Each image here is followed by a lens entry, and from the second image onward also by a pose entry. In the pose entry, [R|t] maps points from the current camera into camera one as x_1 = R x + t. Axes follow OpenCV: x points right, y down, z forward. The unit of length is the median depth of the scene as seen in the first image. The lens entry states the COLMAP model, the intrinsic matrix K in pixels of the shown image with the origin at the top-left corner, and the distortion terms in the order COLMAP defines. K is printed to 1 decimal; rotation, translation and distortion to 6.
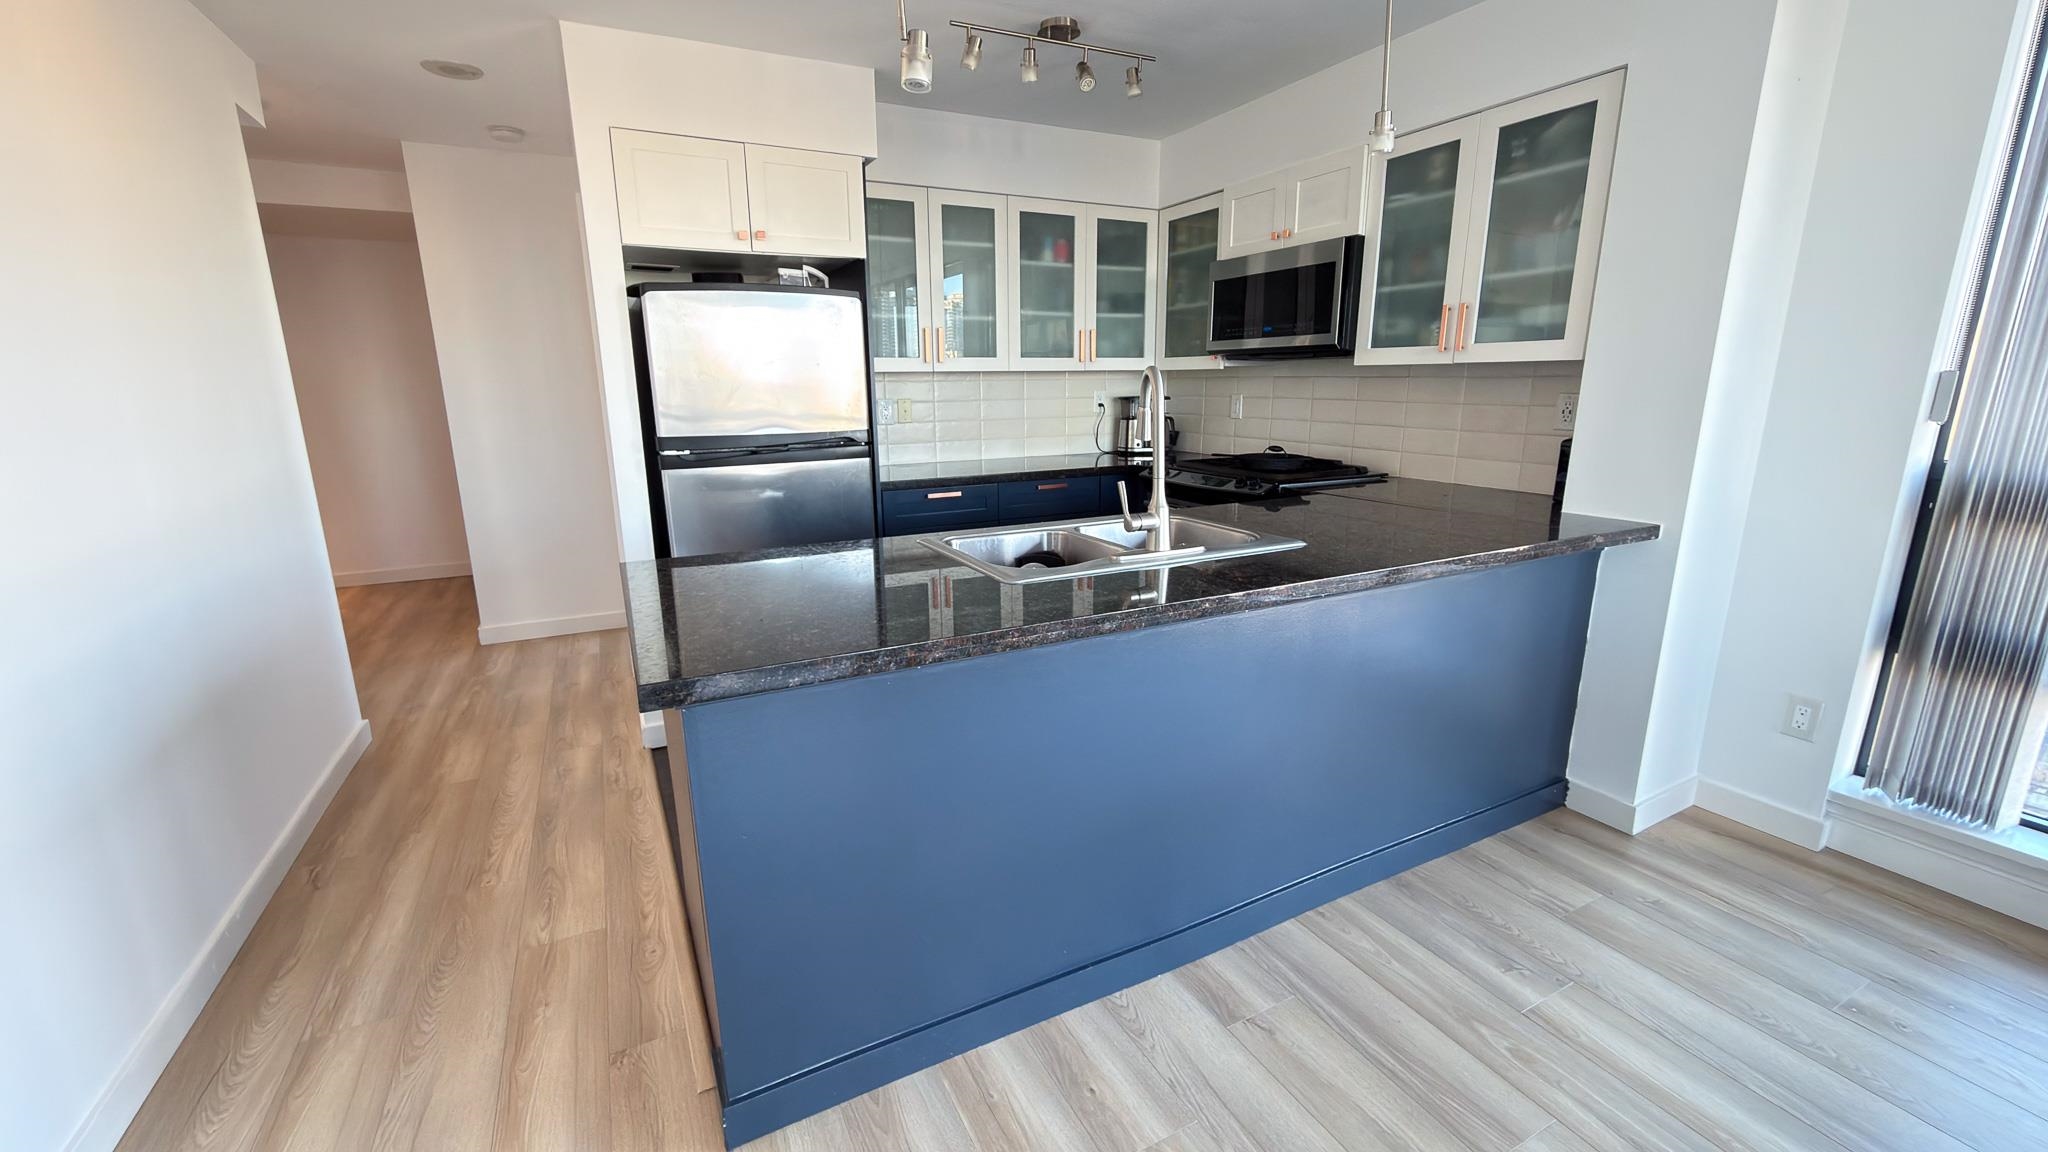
lens RADIAL K [[815.8, 0, 1020.9], [0, 815.8, 571.6], [0, 0, 1]] dist [-0.000919, 0.000164]
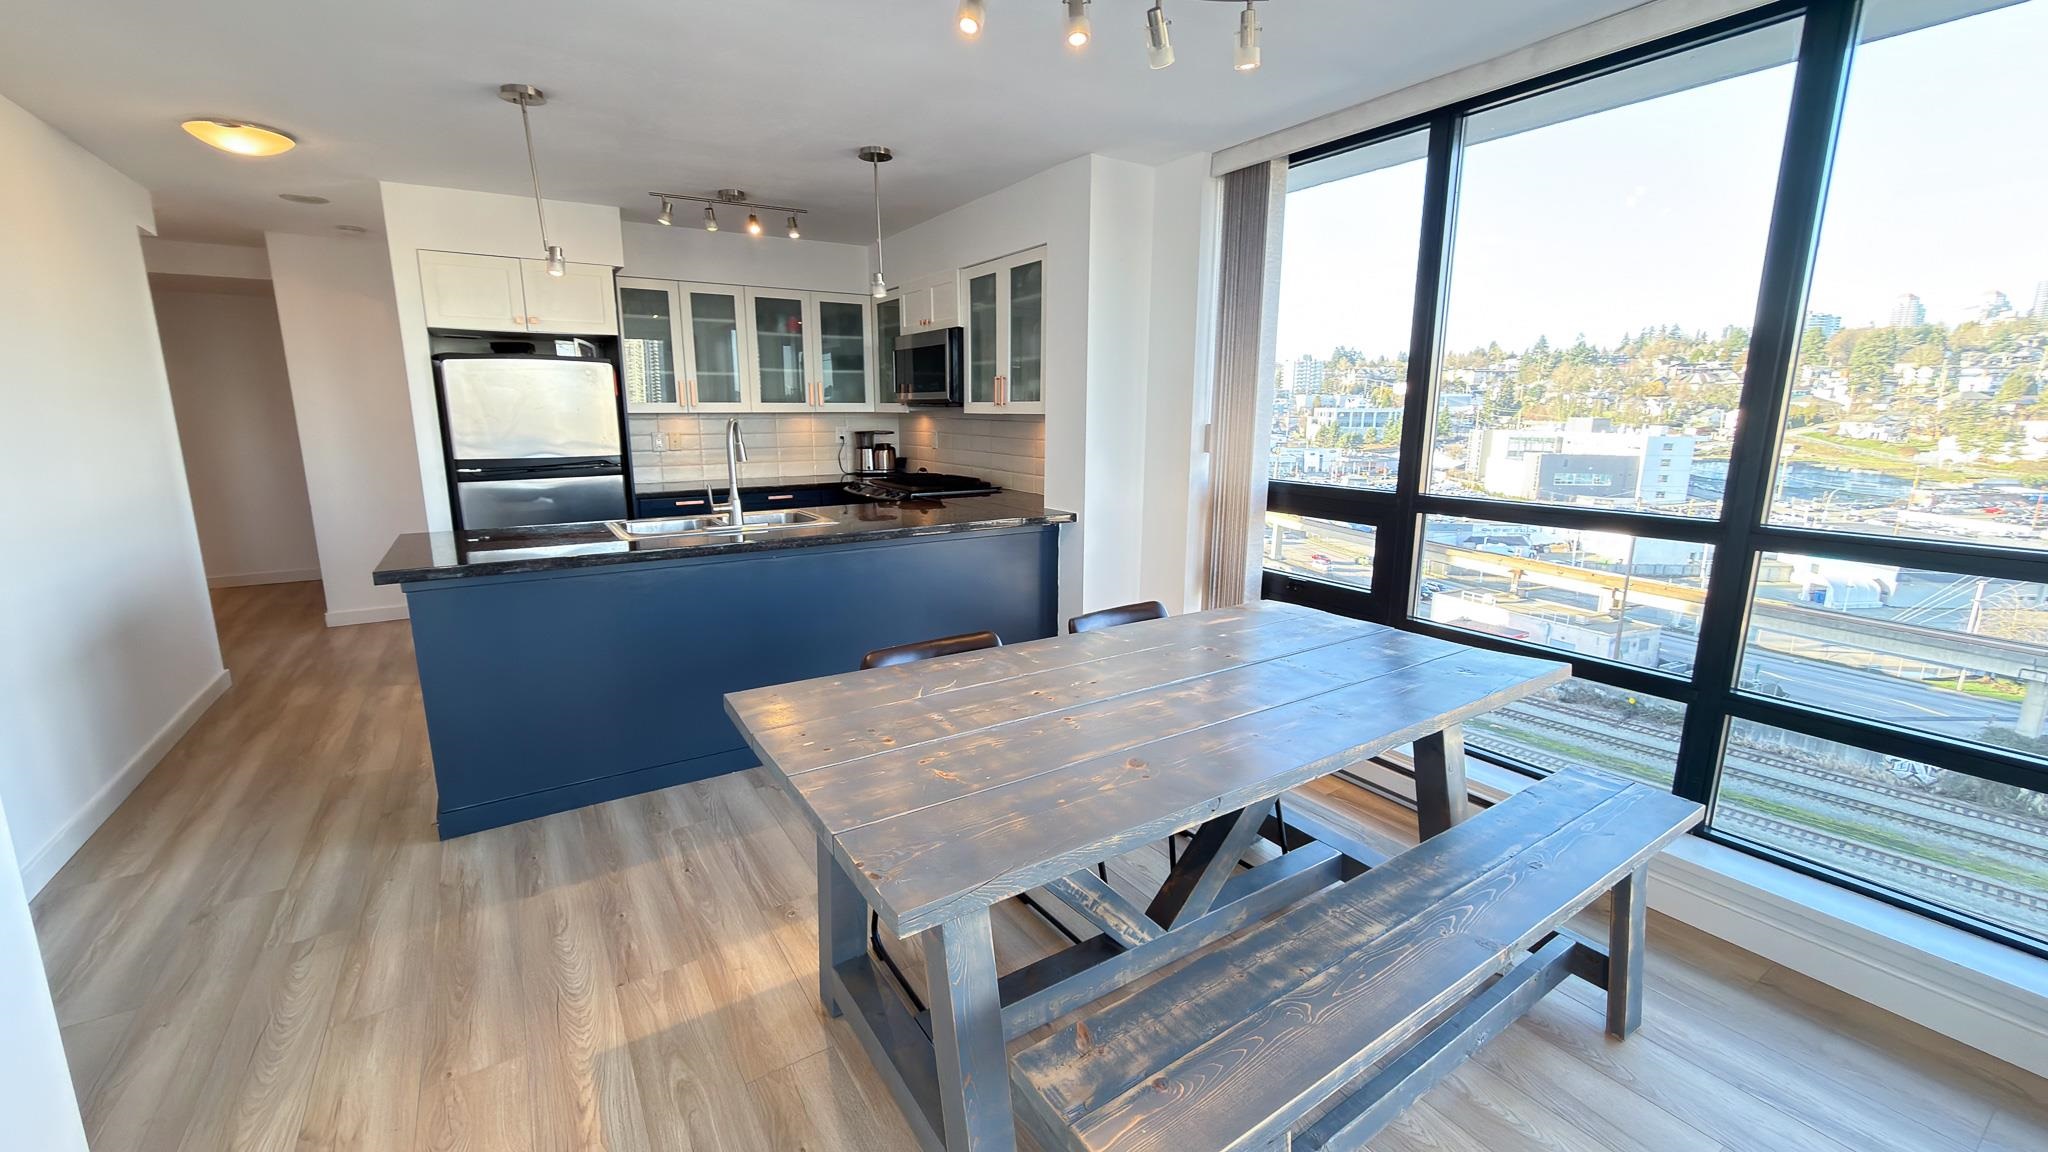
lens RADIAL K [[815.8, 0, 1020.9], [0, 815.8, 571.6], [0, 0, 1]] dist [-0.000919, 0.000164]
pose [[0.995087, -0.009772, 0.098518, 0.356440], [0.013100, 0.999363, -0.033195, 0.081717], [-0.098131, 0.034322, 0.994582, -0.455508]]
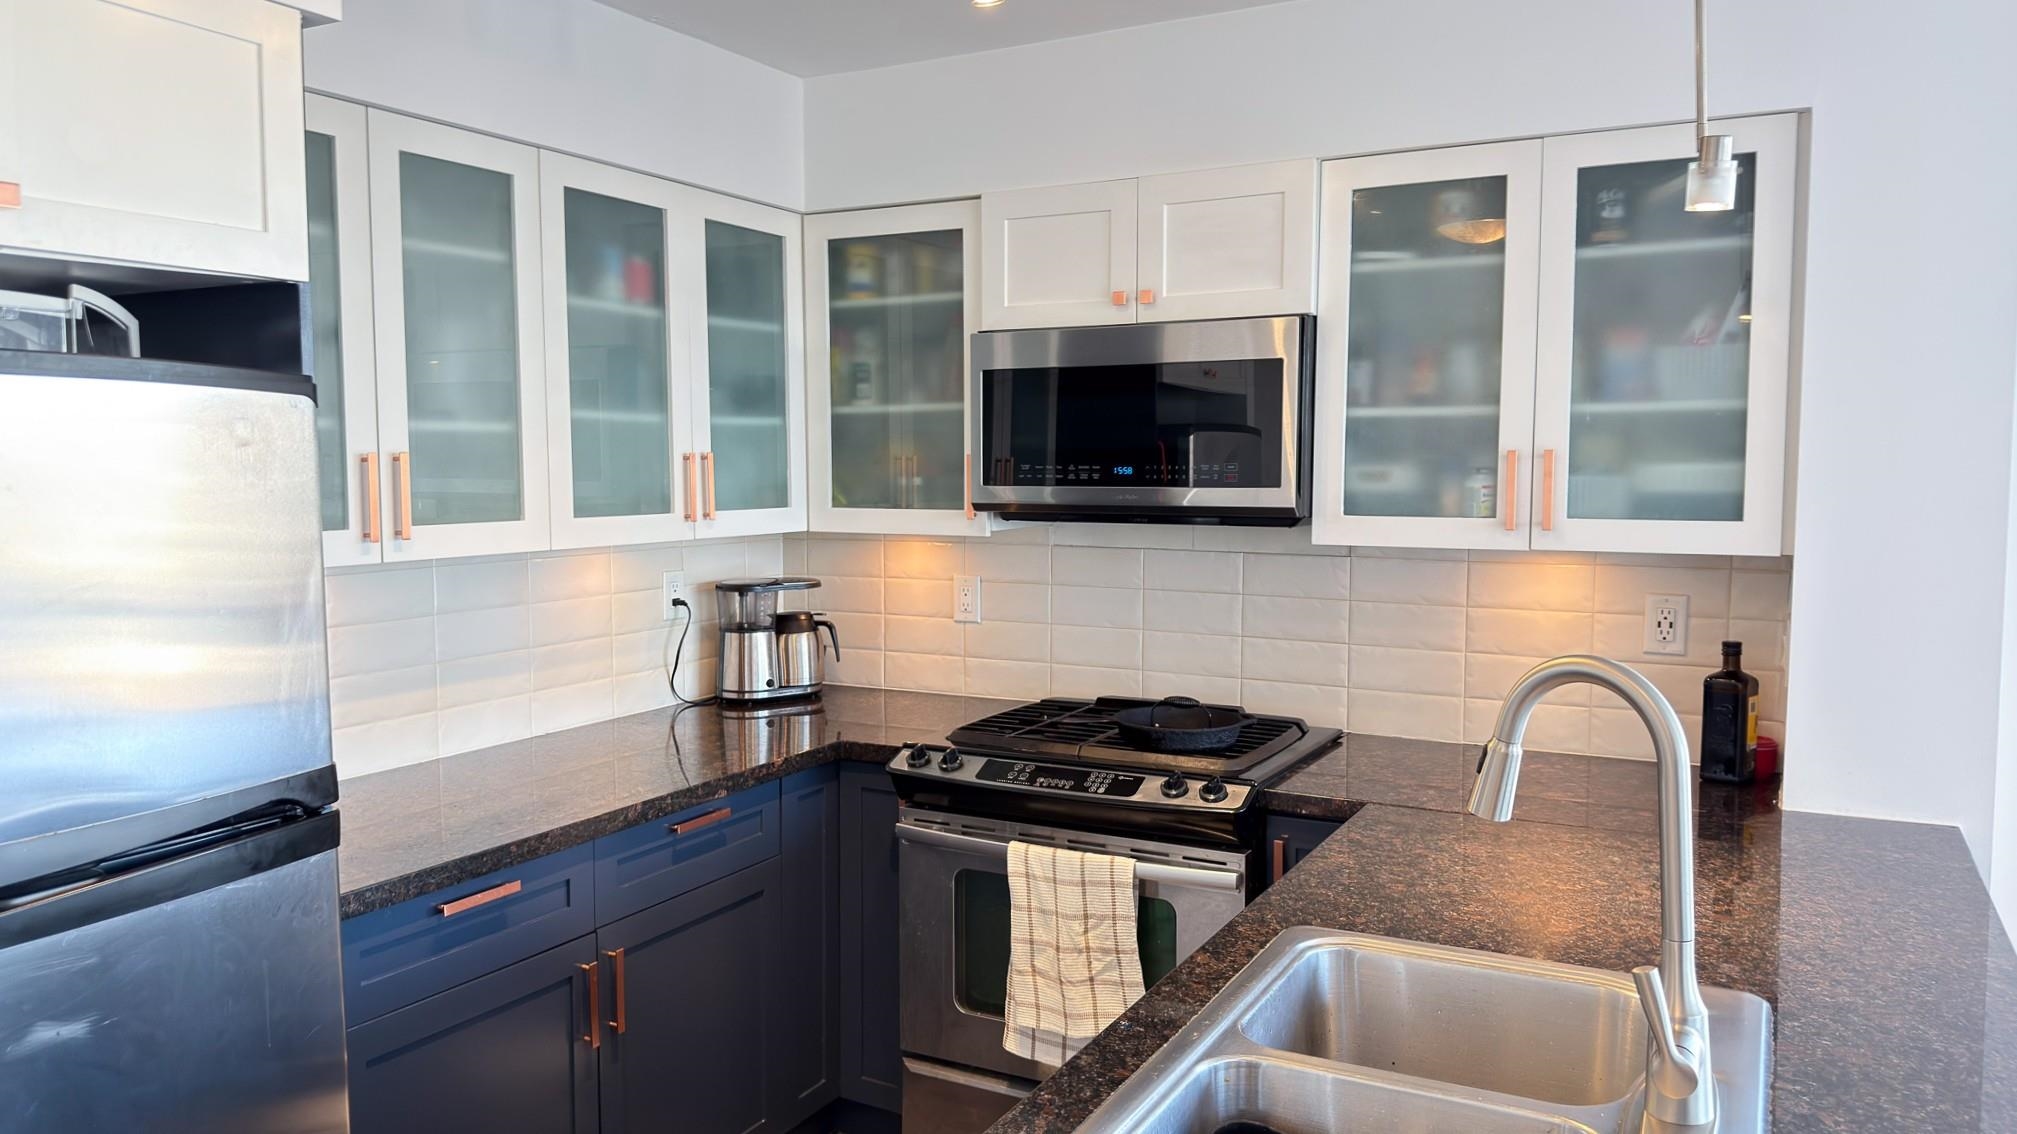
lens RADIAL K [[1424.4, 0, 1008.5], [0, 1424.4, 567.0], [0, 0, 1]] dist [0.146678, -0.243222]
pose [[0.816683, -0.037578, 0.575862, -0.299780], [0.128333, 0.984717, -0.117743, -0.148184], [-0.562637, 0.170061, 0.809024, 0.338669]]
